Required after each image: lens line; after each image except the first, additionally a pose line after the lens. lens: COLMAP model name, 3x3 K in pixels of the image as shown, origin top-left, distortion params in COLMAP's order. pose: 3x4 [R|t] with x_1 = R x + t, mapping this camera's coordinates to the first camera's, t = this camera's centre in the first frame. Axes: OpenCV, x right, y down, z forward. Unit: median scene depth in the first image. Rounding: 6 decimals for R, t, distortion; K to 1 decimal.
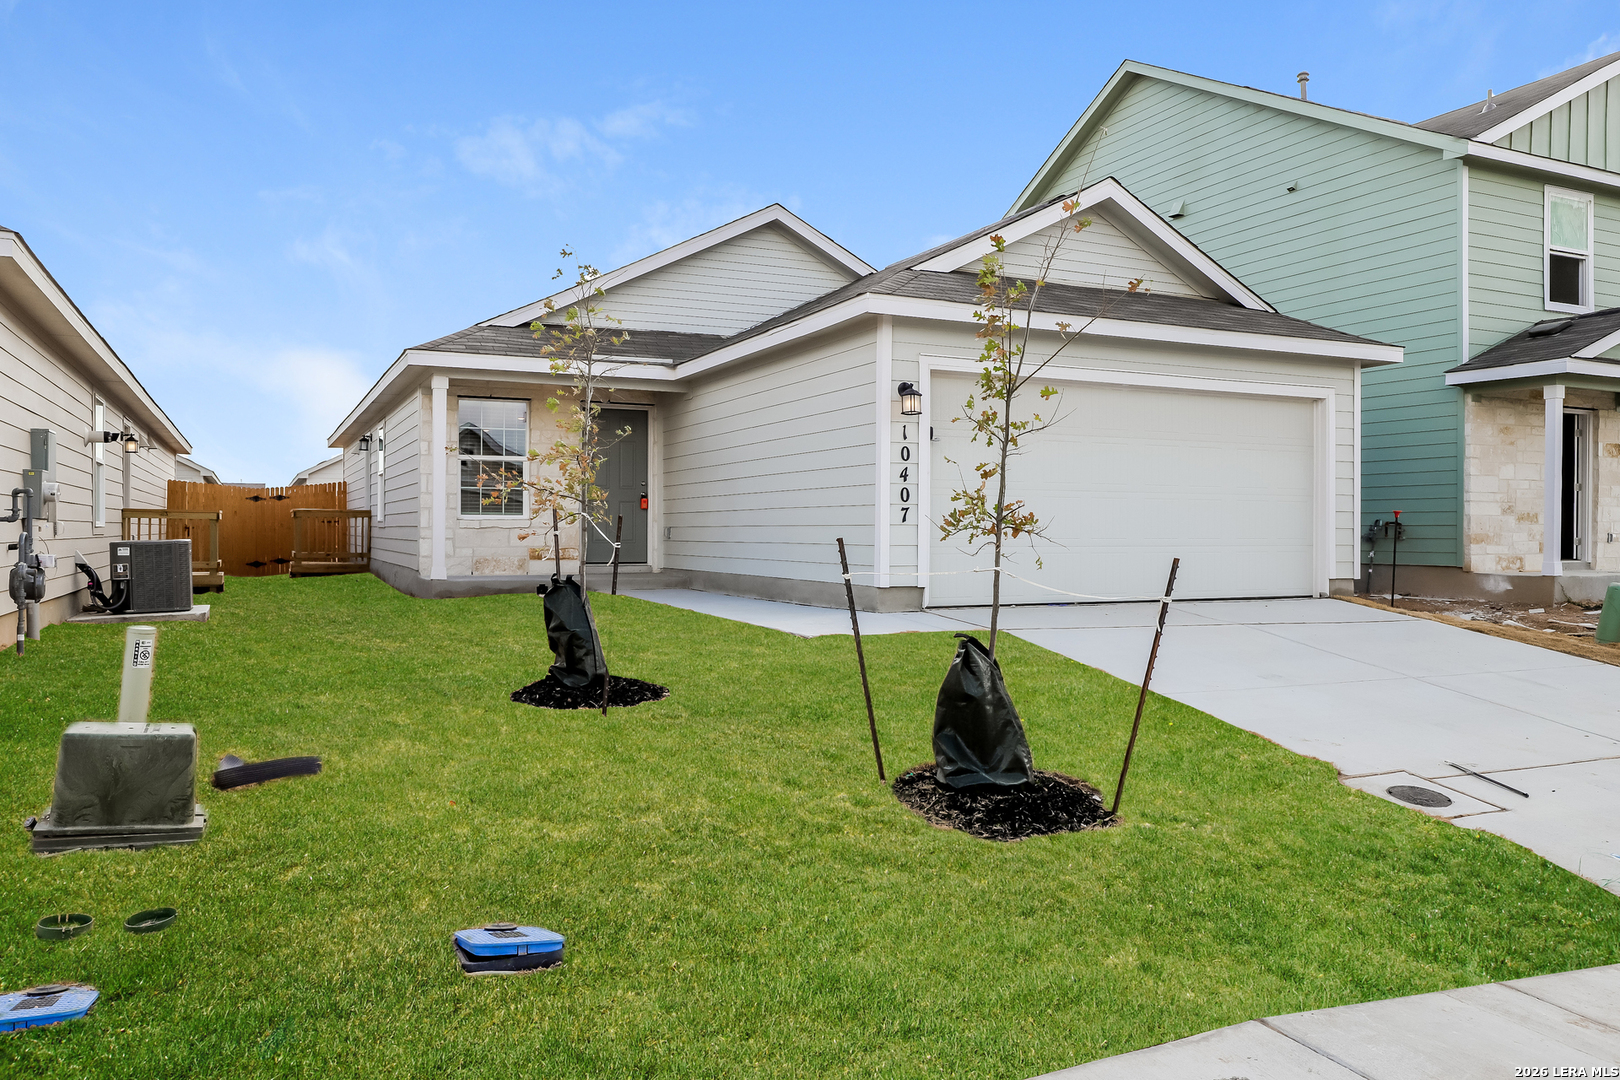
lens RADIAL K [[1228.4, 0, 810.0], [0, 1228.4, 540.0], [0, 0, 1]] dist [0.000016, -0.004525]
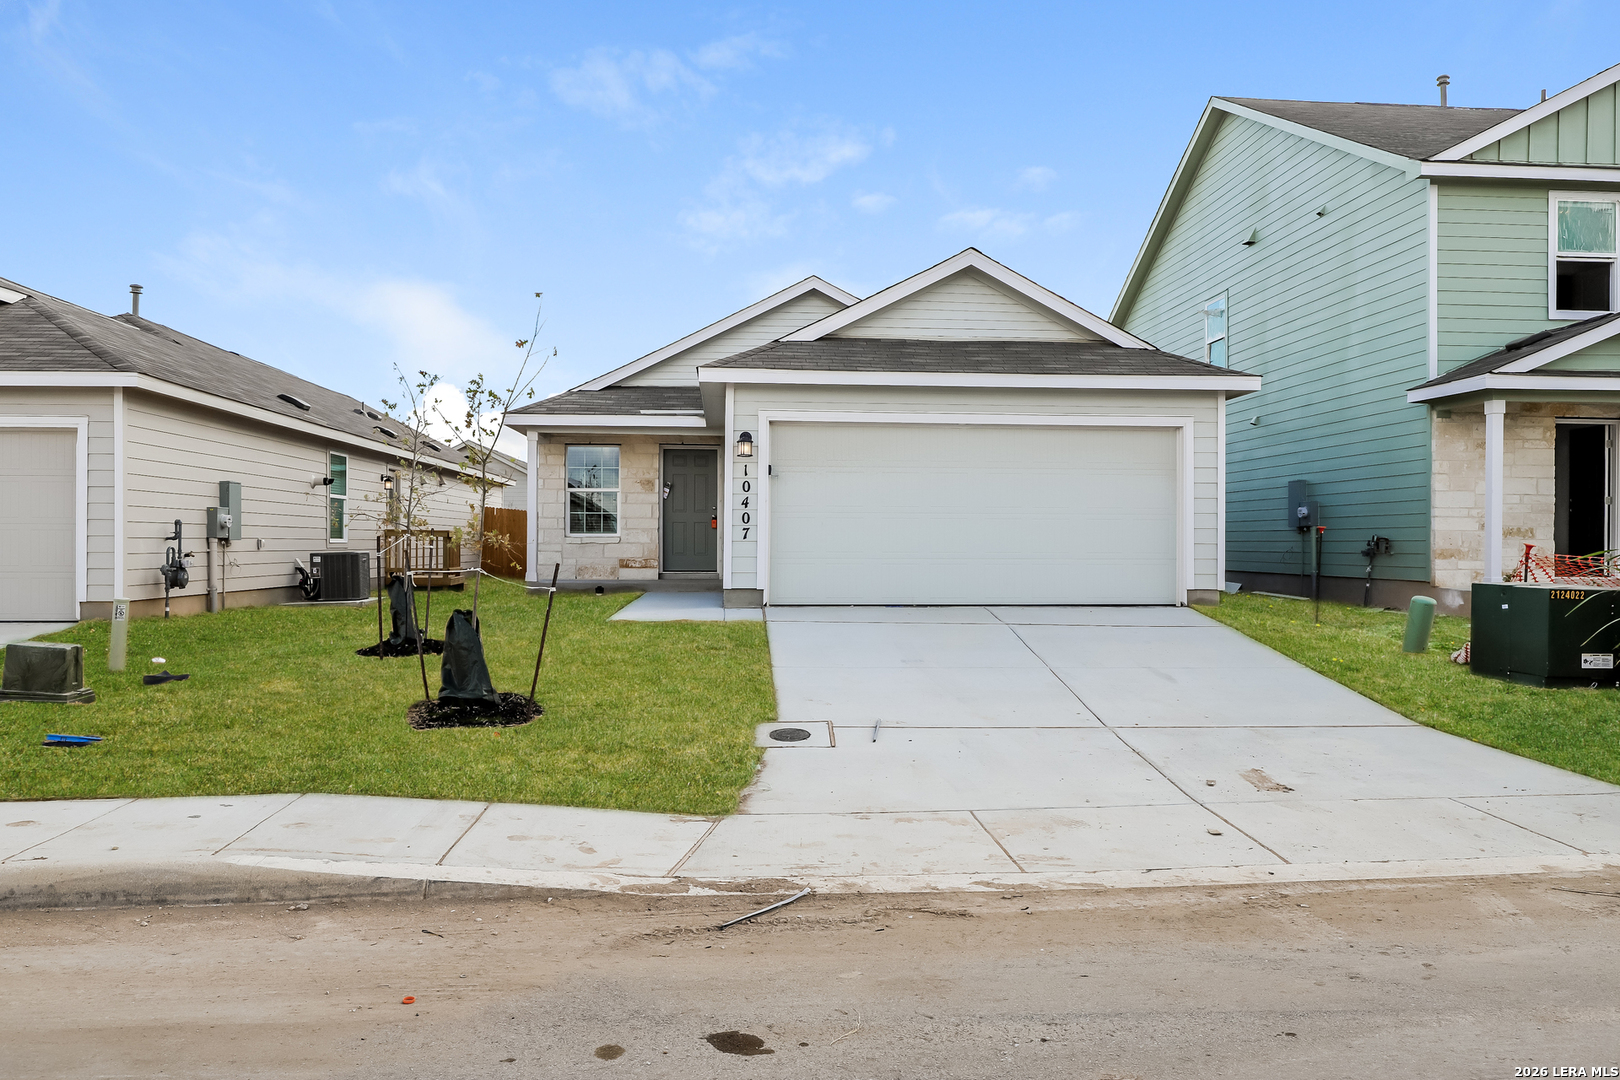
lens RADIAL K [[1228.4, 0, 810.0], [0, 1228.4, 540.0], [0, 0, 1]] dist [0.000016, -0.004525]
pose [[0.928386, -0.001037, -0.371617, 0.445896], [-0.003351, 0.999932, -0.011162, 0.000509], [0.371603, 0.011608, 0.928319, -0.130054]]
